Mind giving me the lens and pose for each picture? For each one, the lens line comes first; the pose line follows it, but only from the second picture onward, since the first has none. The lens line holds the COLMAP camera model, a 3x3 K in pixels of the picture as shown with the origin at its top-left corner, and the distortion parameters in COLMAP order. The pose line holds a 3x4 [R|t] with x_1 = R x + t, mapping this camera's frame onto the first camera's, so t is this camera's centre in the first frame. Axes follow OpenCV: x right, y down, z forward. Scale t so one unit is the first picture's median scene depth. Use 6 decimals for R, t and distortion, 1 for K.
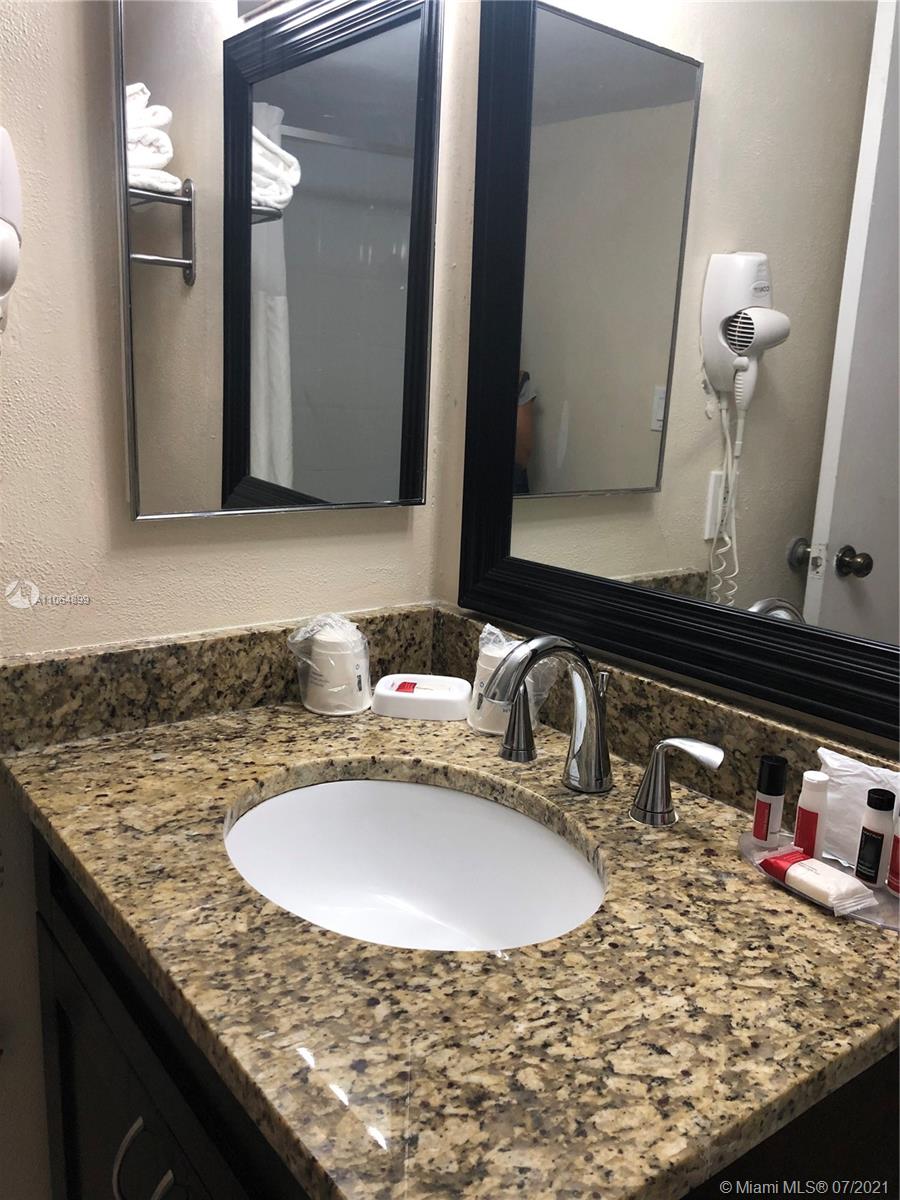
lens RADIAL K [[979.4, 0, 448.6], [0, 979.4, 605.5], [0, 0, 1]] dist [0.025329, -0.039800]
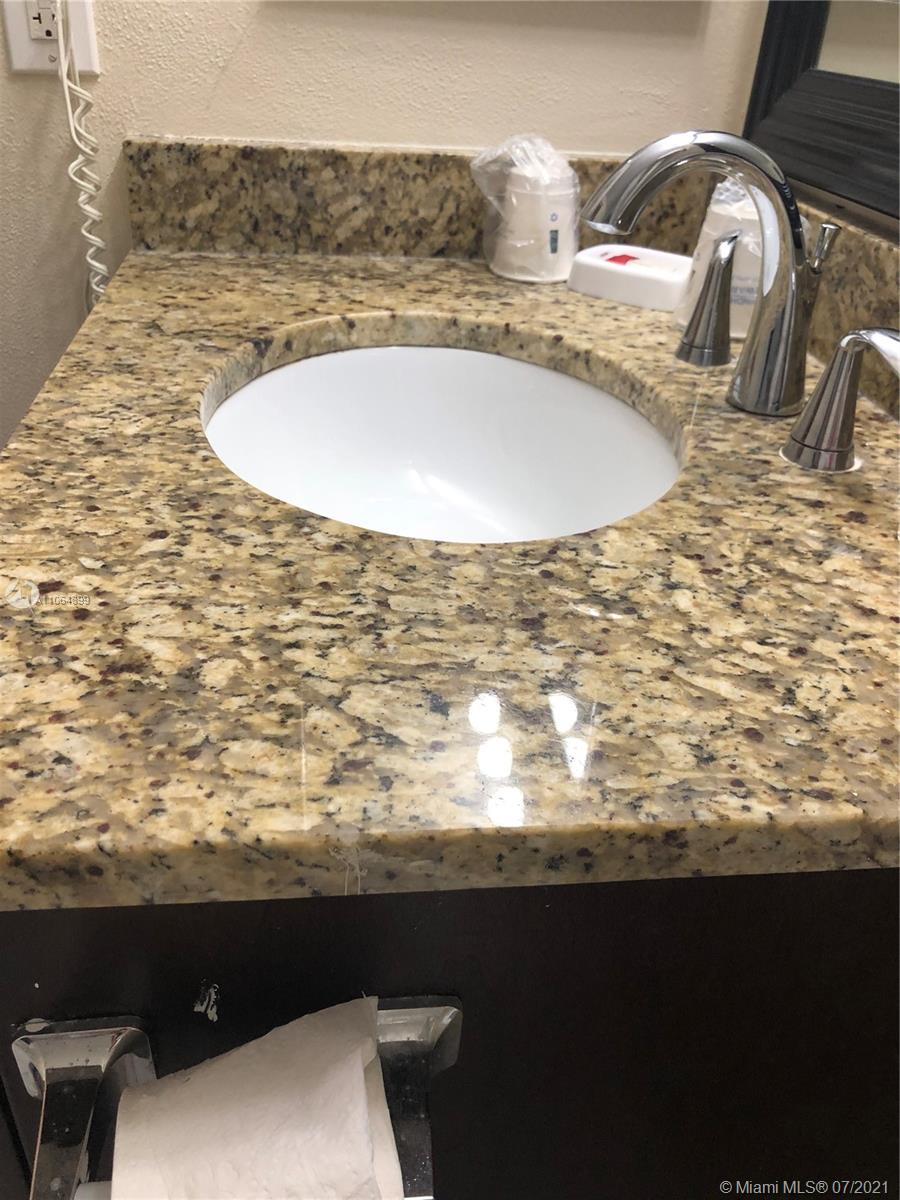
lens RADIAL K [[979.4, 0, 447.5], [0, 979.4, 610.3], [0, 0, 1]] dist [0.025329, -0.039800]
pose [[0.863514, 0.278970, -0.420141, 0.341521], [-0.133230, 0.929667, 0.343465, 0.137920], [0.486408, -0.240612, 0.839948, 0.373525]]
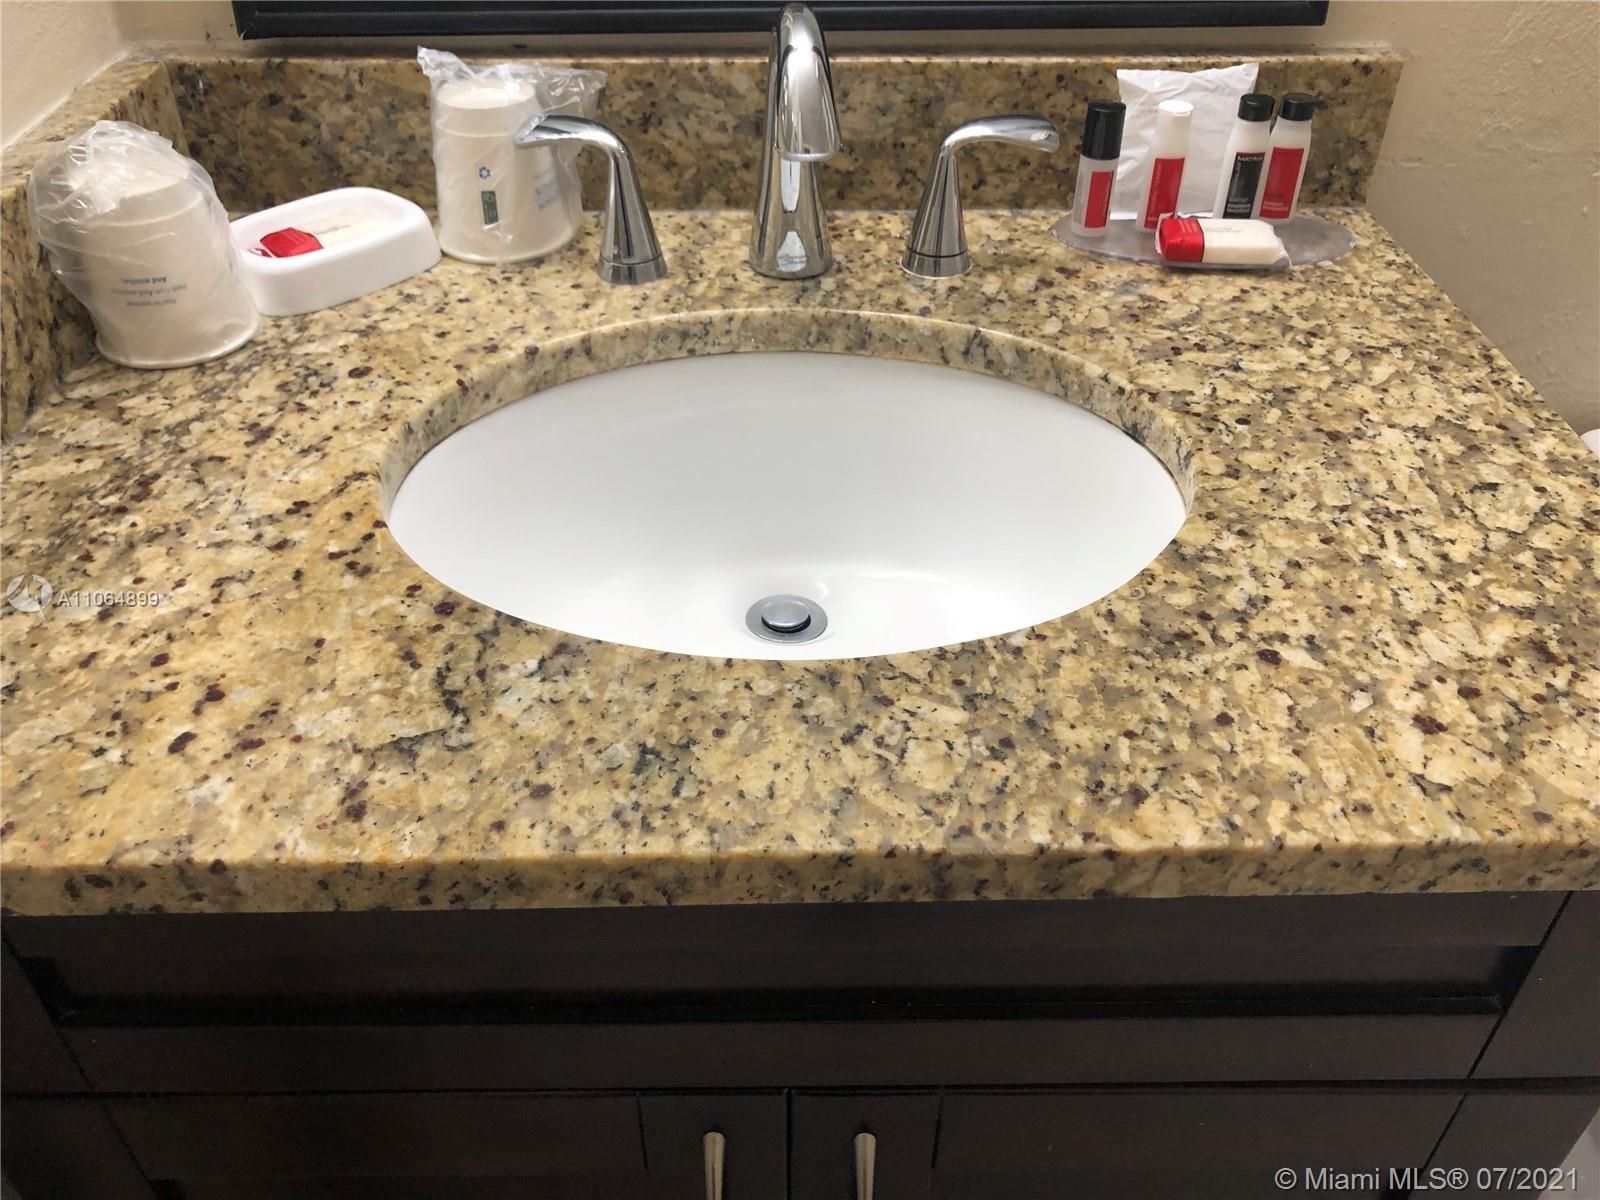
lens RADIAL K [[1305.9, 0, 806.5], [0, 1305.9, 604.1], [0, 0, 1]] dist [0.025329, -0.039800]
pose [[0.585357, -0.529378, 0.614098, -0.568064], [0.198669, 0.827981, 0.524383, -0.080703], [-0.786058, -0.184949, 0.589836, 0.594107]]
